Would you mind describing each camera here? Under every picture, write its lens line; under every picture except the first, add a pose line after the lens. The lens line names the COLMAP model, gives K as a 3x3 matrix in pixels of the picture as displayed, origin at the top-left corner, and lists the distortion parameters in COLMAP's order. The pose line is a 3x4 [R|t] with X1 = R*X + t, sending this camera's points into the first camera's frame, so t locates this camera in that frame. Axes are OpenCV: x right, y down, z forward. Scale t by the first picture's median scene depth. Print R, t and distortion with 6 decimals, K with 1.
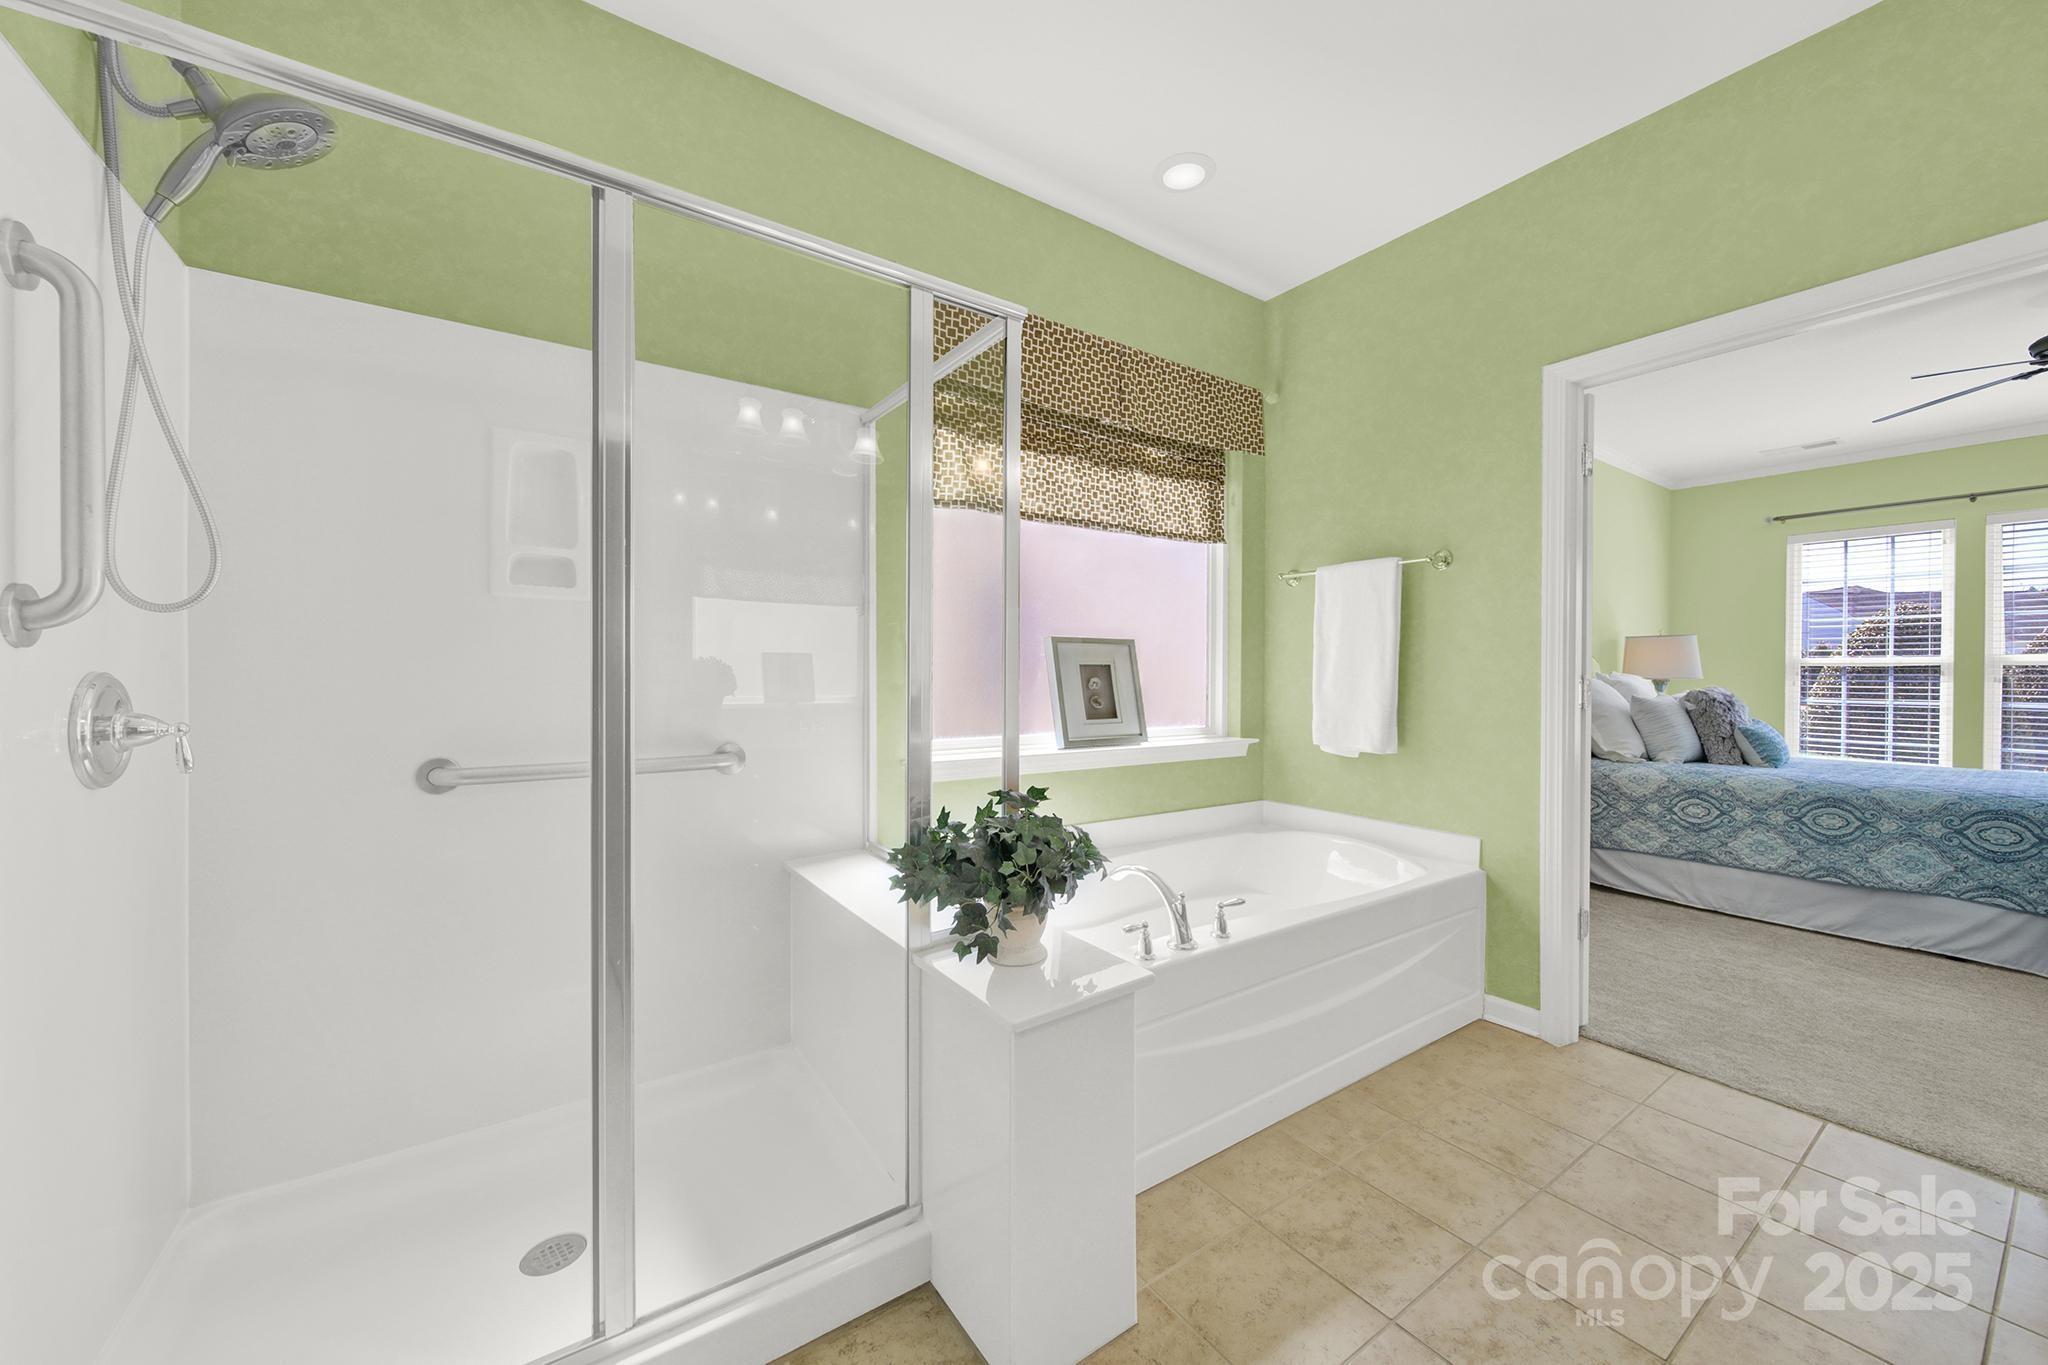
lens RADIAL K [[750.1, 0, 1025.8], [0, 750.1, 664.4], [0, 0, 1]] dist [0.000639, -0.001963]
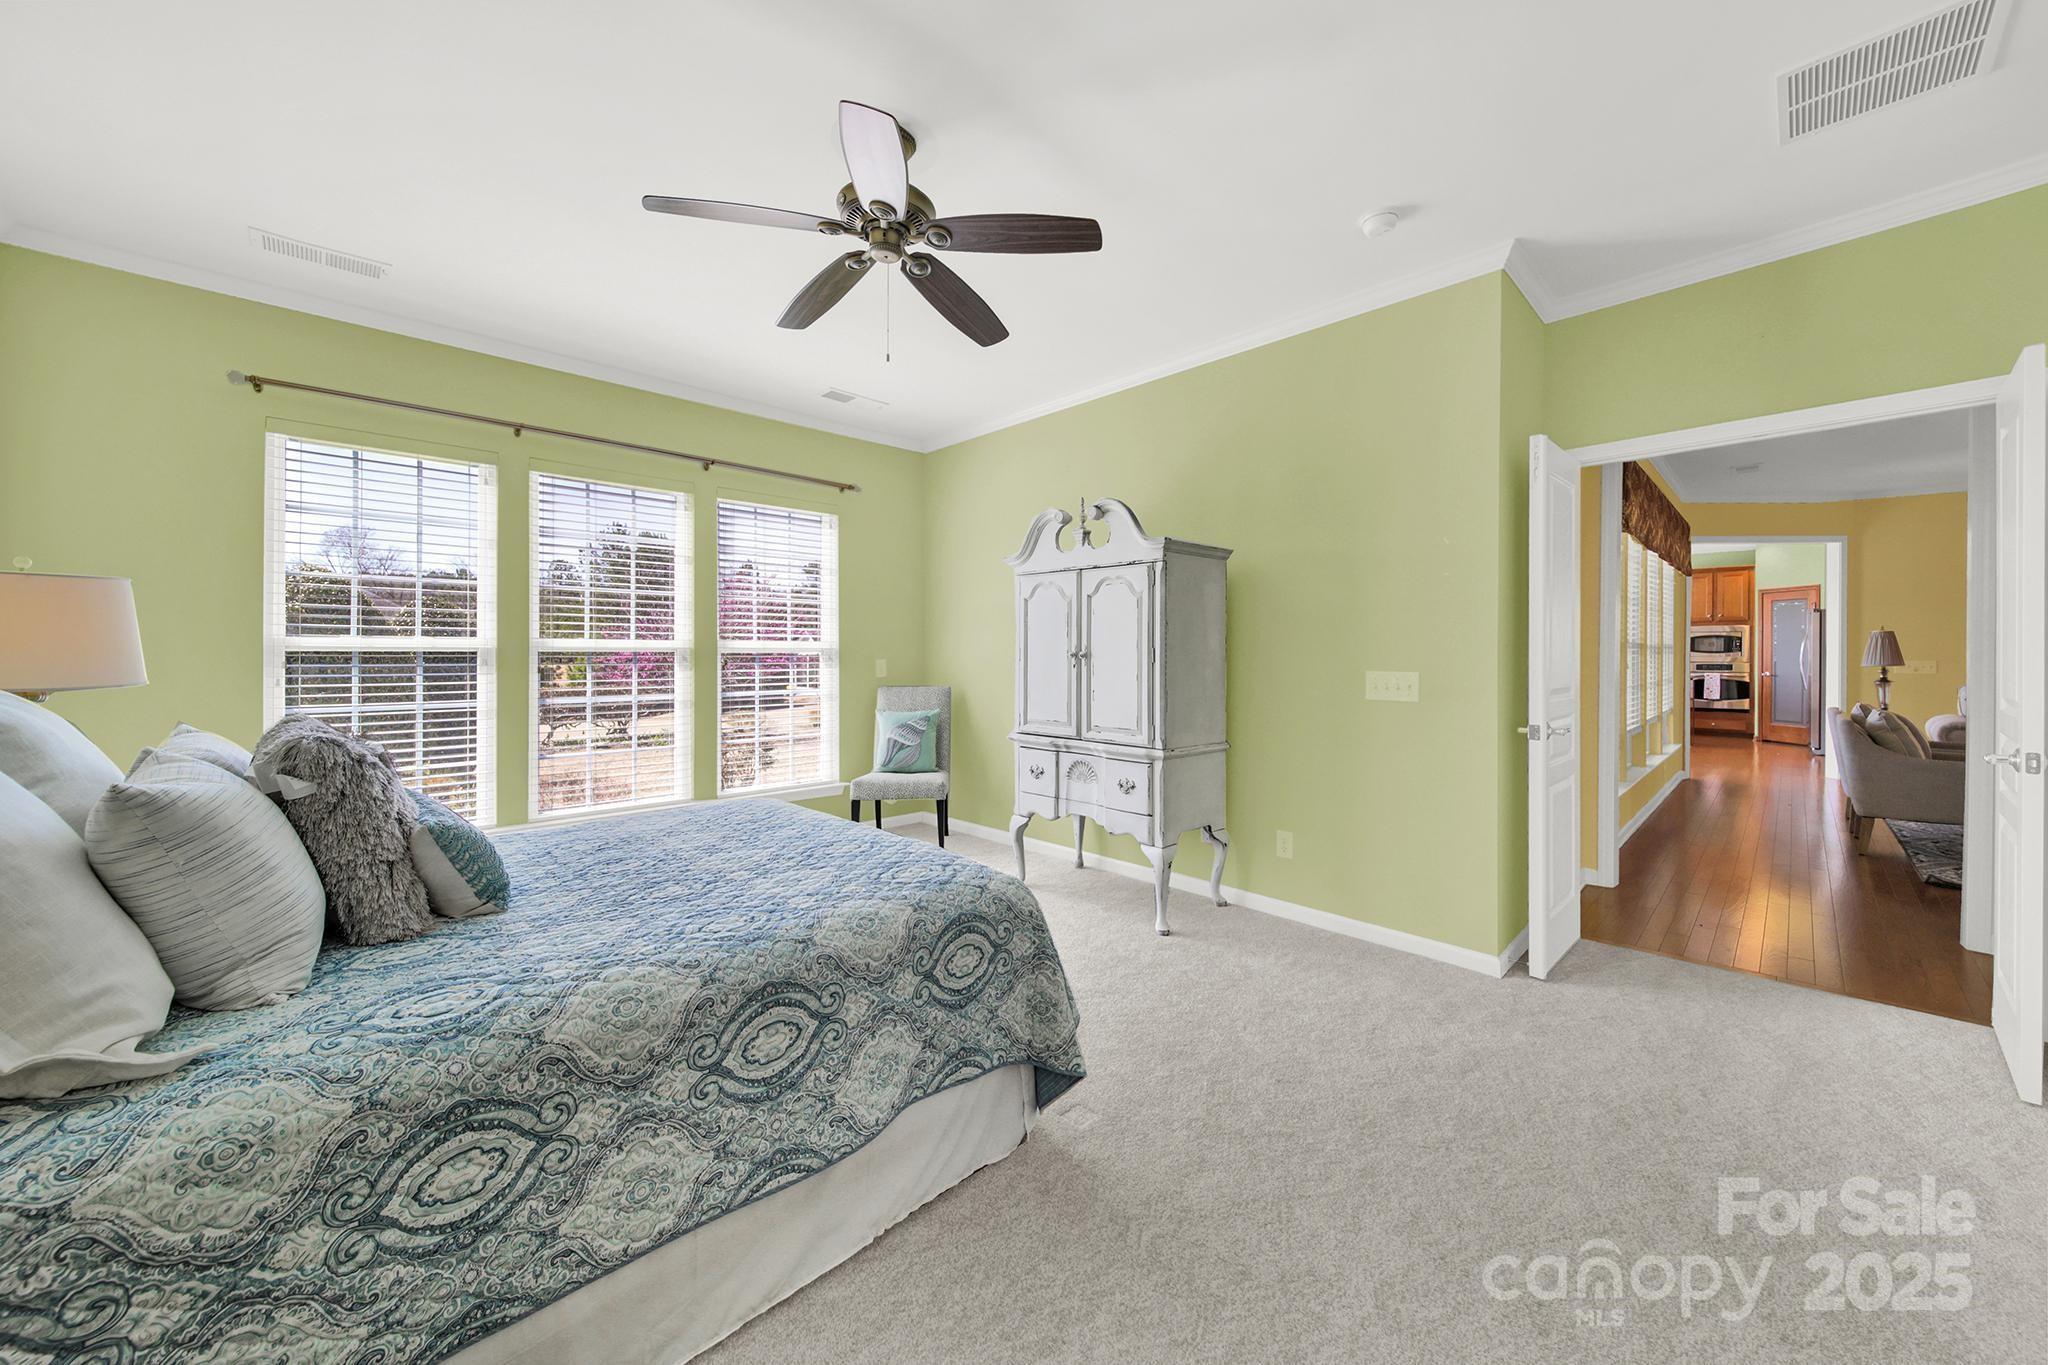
lens RADIAL K [[750.1, 0, 1025.8], [0, 750.1, 664.4], [0, 0, 1]] dist [0.000639, -0.001963]
pose [[-0.173090, -0.020397, 0.984695, 0.517552], [-0.014535, 0.999730, 0.018153, -0.008792], [-0.984799, -0.011170, -0.173340, 0.753181]]
